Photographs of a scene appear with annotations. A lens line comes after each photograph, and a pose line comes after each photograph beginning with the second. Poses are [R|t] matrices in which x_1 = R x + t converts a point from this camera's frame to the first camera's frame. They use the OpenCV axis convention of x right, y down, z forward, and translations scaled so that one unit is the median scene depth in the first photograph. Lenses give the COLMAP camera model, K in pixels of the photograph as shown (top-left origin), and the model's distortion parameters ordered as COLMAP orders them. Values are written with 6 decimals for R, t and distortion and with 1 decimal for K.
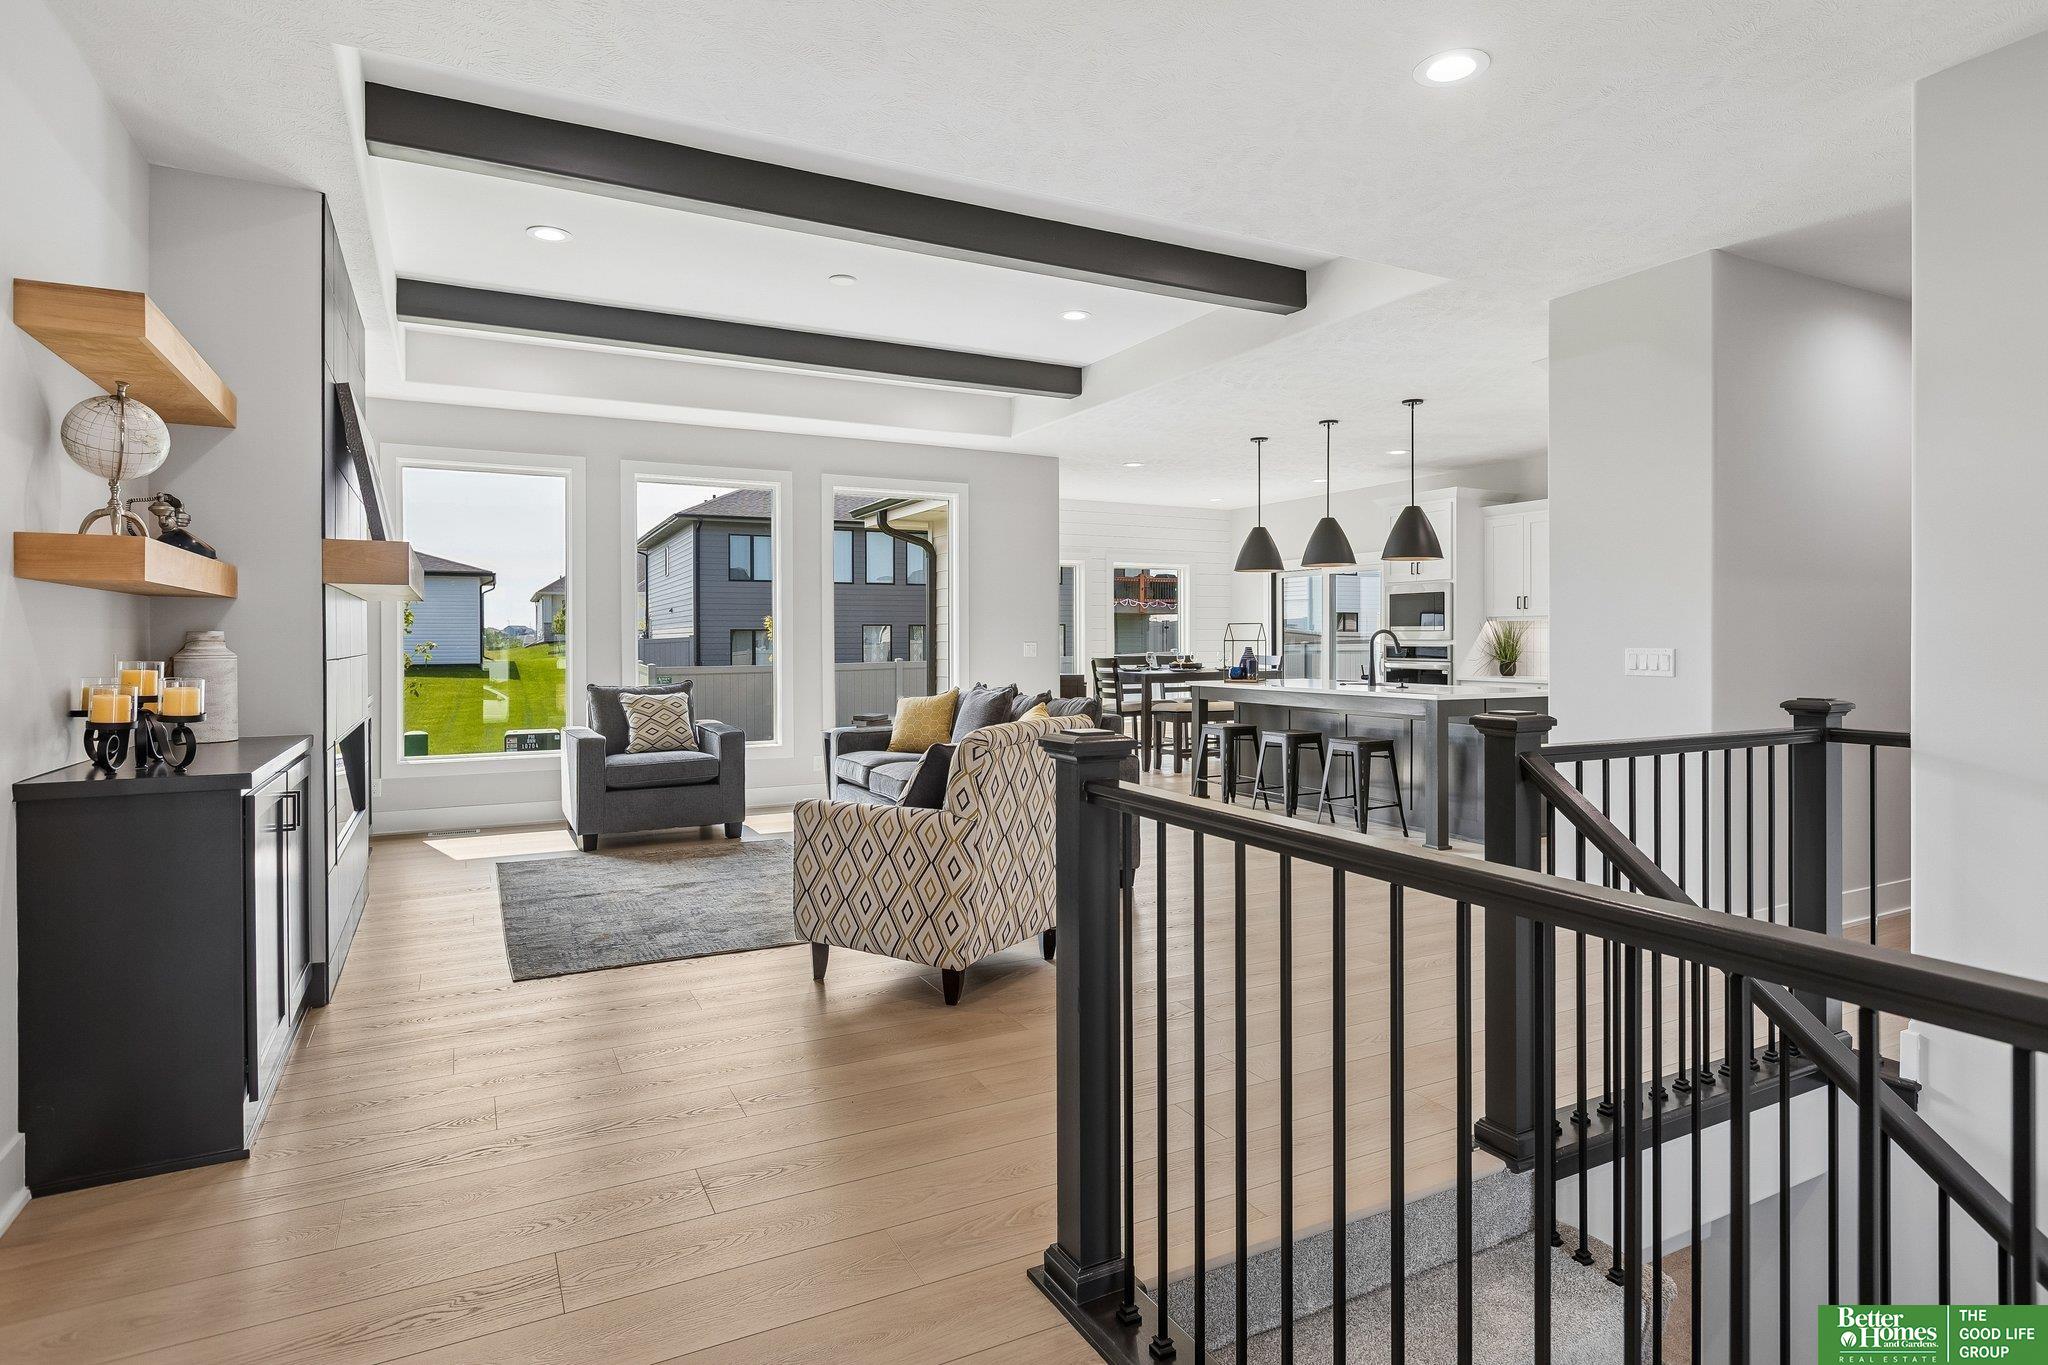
lens RADIAL K [[1111.0, 0, 1034.1], [0, 1111.0, 669.5], [0, 0, 1]] dist [-0.025533, -0.000054]
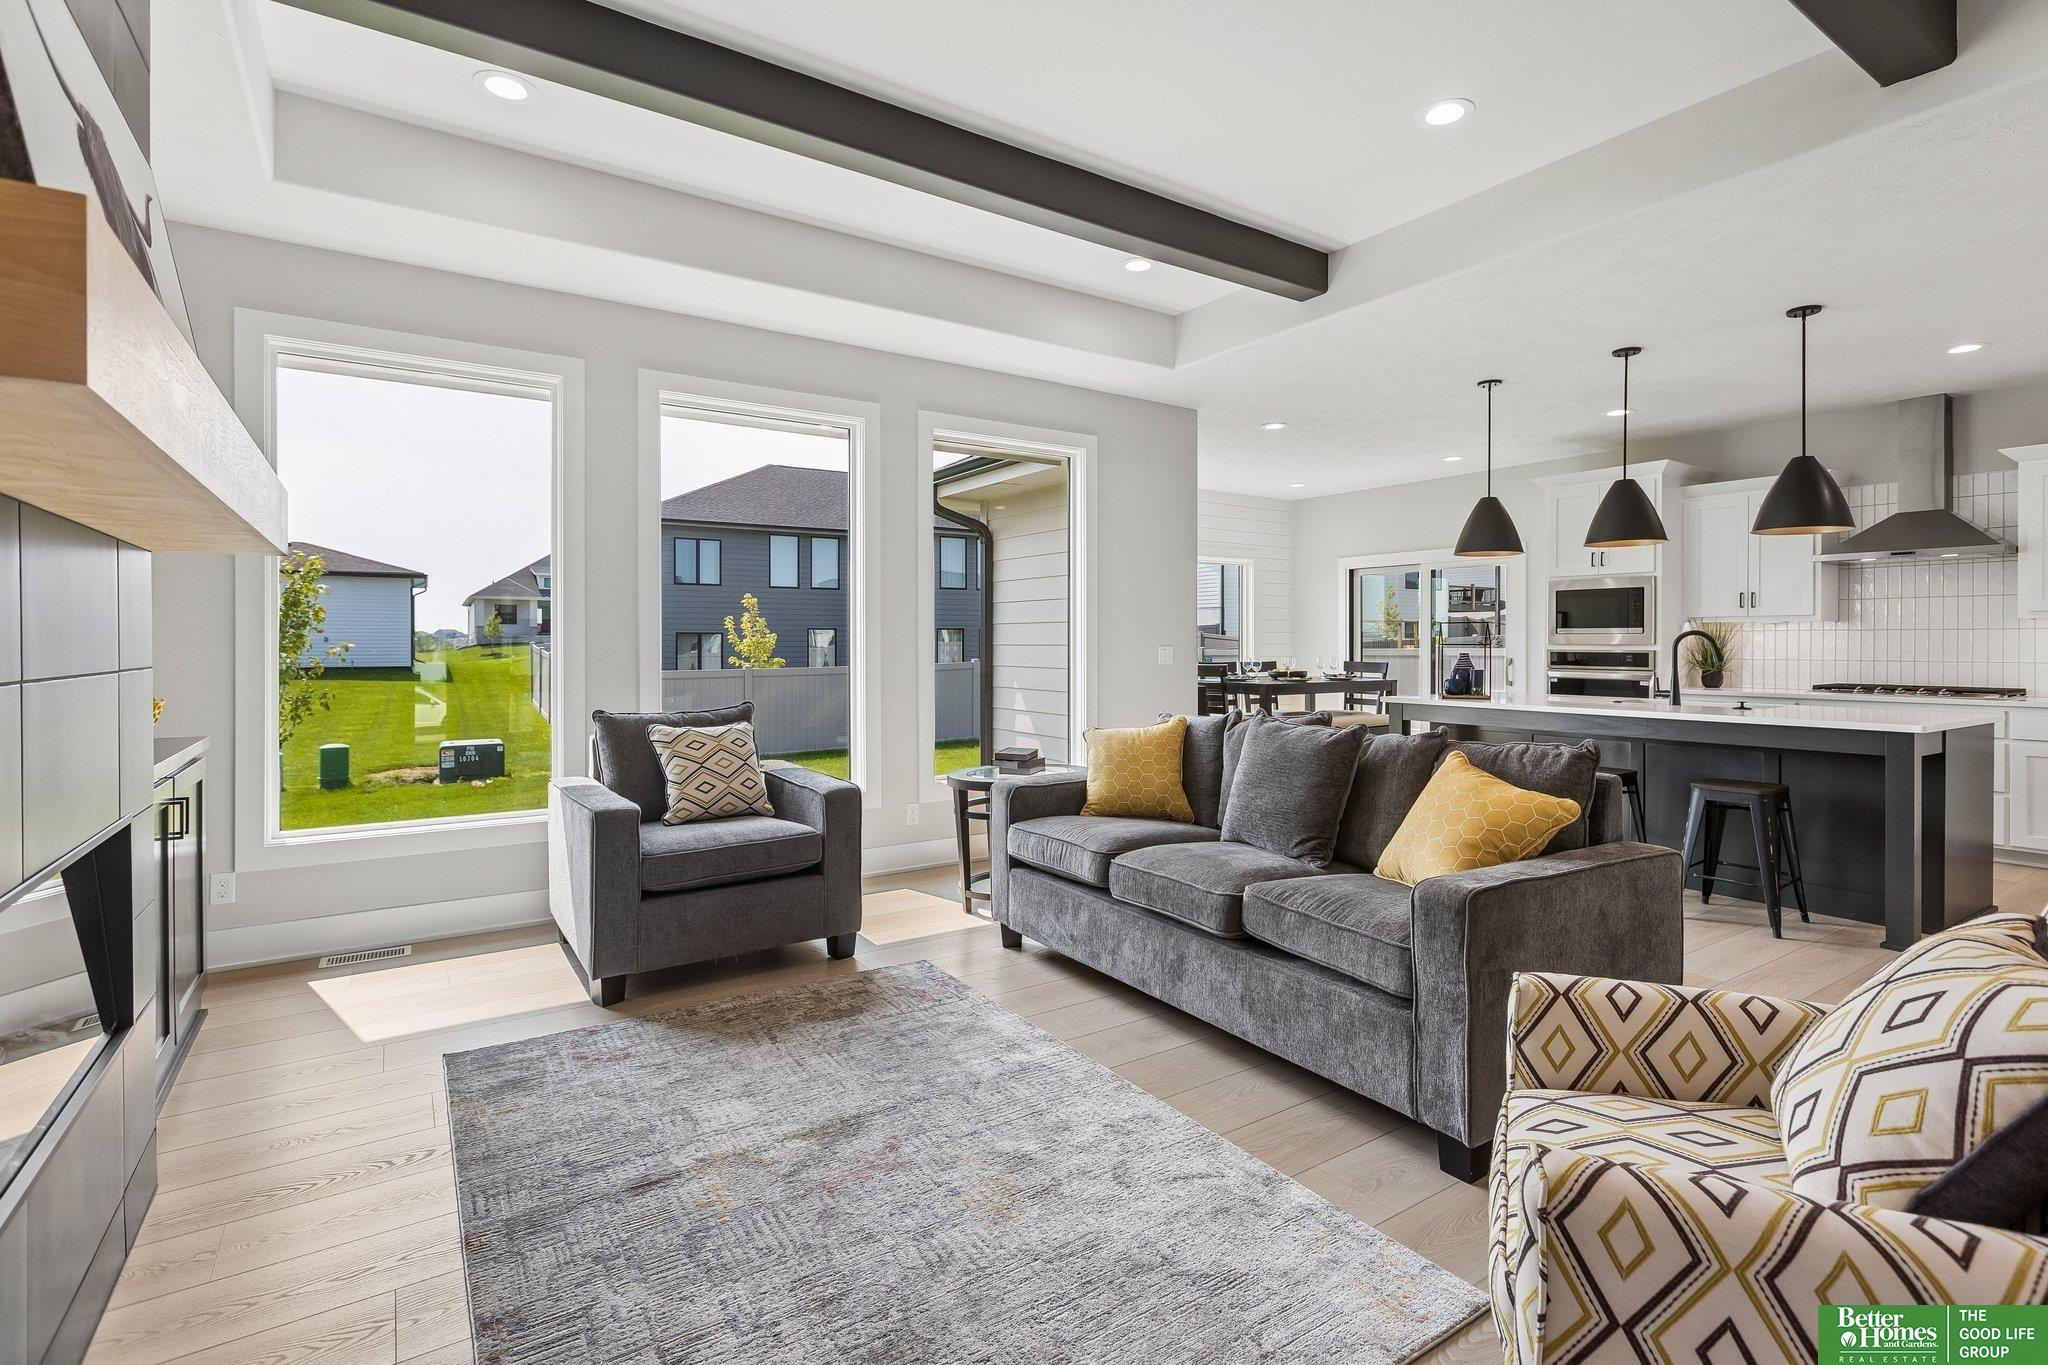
lens RADIAL K [[973.6, 0, 1022.1], [0, 973.6, 665.5], [0, 0, 1]] dist [-0.009186, 0.000152]
pose [[0.995285, 0.000223, 0.096995, -0.169013], [0.000233, 0.999989, -0.004687, -0.007782], [-0.096994, 0.004688, 0.995274, 0.335593]]
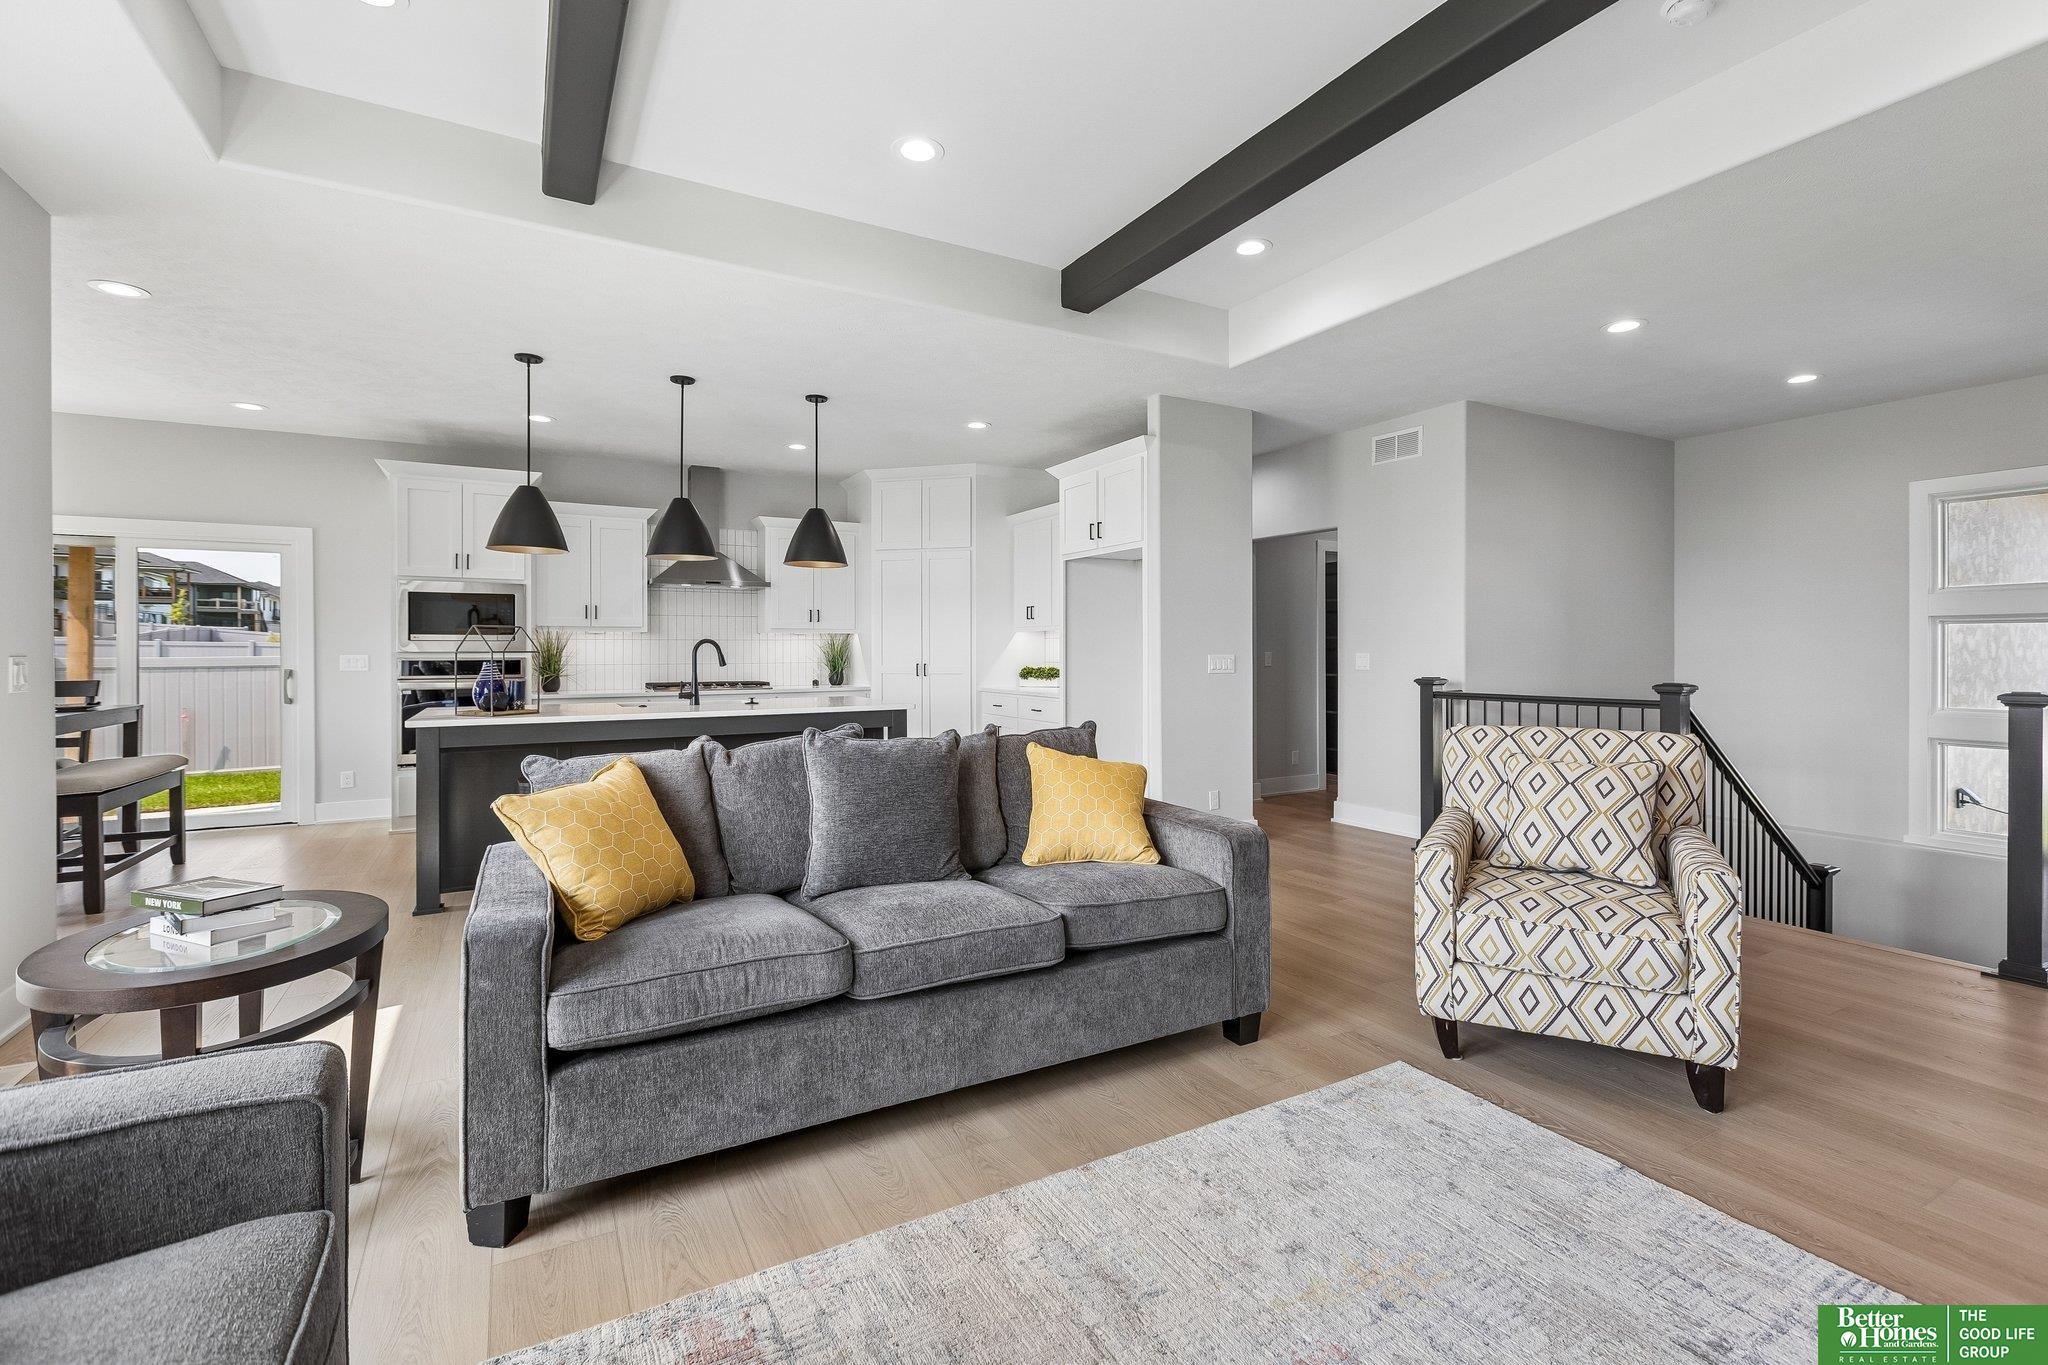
lens RADIAL K [[921.7, 0, 1064.5], [0, 921.7, 652.8], [0, 0, 1]] dist [-0.006187, -0.001420]
pose [[-0.041857, -0.000369, 0.999124, -0.347103], [0.029386, 0.999567, 0.001600, -0.015295], [-0.998691, 0.029427, -0.041828, 0.643495]]
